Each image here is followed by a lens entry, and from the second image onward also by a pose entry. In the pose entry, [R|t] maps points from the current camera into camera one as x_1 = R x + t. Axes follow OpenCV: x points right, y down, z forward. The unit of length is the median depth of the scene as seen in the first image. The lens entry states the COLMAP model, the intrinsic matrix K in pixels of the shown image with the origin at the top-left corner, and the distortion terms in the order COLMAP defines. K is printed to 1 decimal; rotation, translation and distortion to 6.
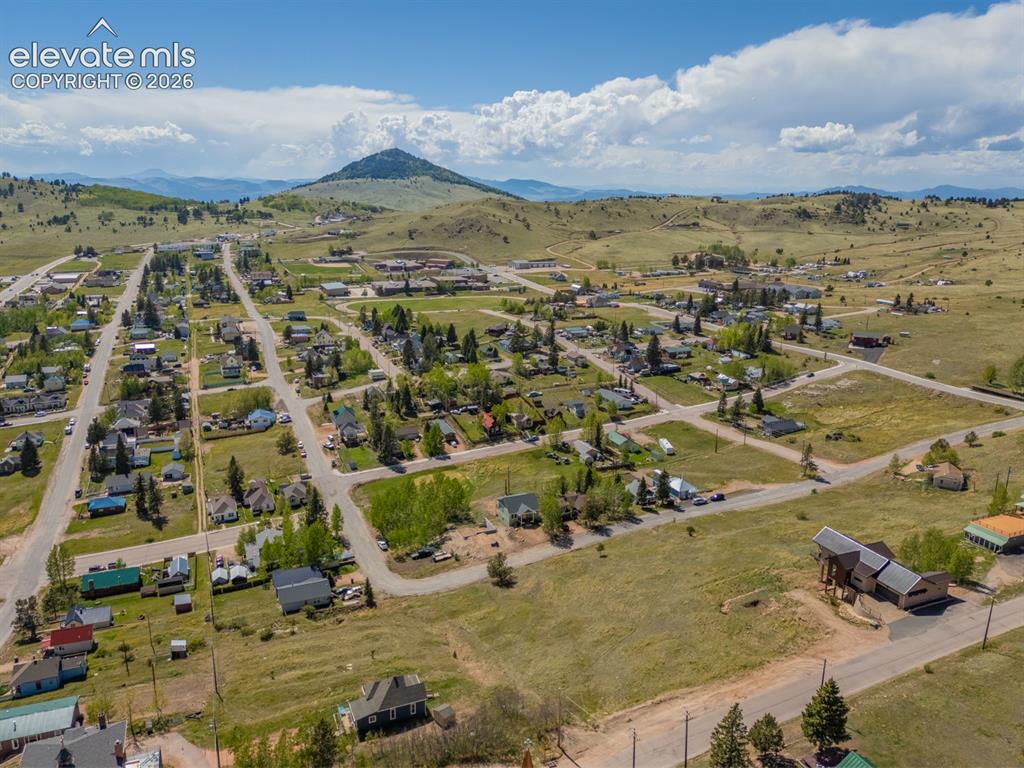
lens RADIAL K [[718.3, 0, 458.3], [0, 718.3, 382.6], [0, 0, 1]] dist [0.040413, -0.048152]
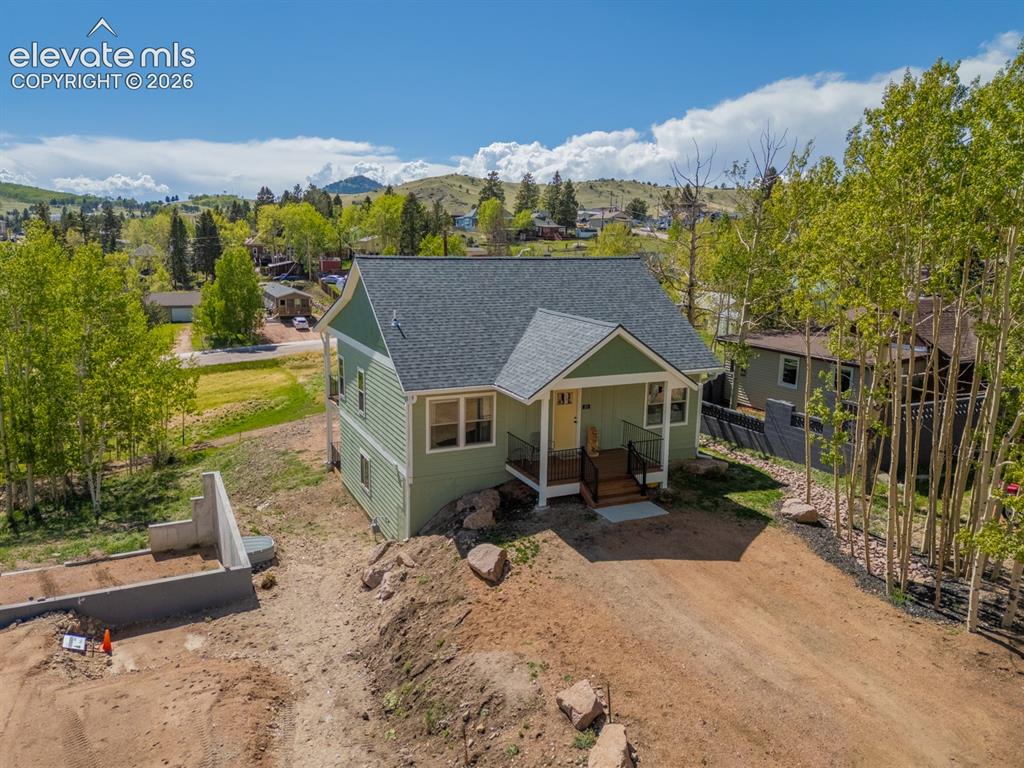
lens RADIAL K [[748.4, 0, 512.0], [0, 748.4, 384.0], [0, 0, 1]] dist [0.072696, -0.055868]
pose [[0.993535, 0.024937, 0.110750, 0.045827], [-0.017575, 0.997601, -0.066957, 0.117521], [-0.112154, 0.064578, 0.991590, 0.568446]]
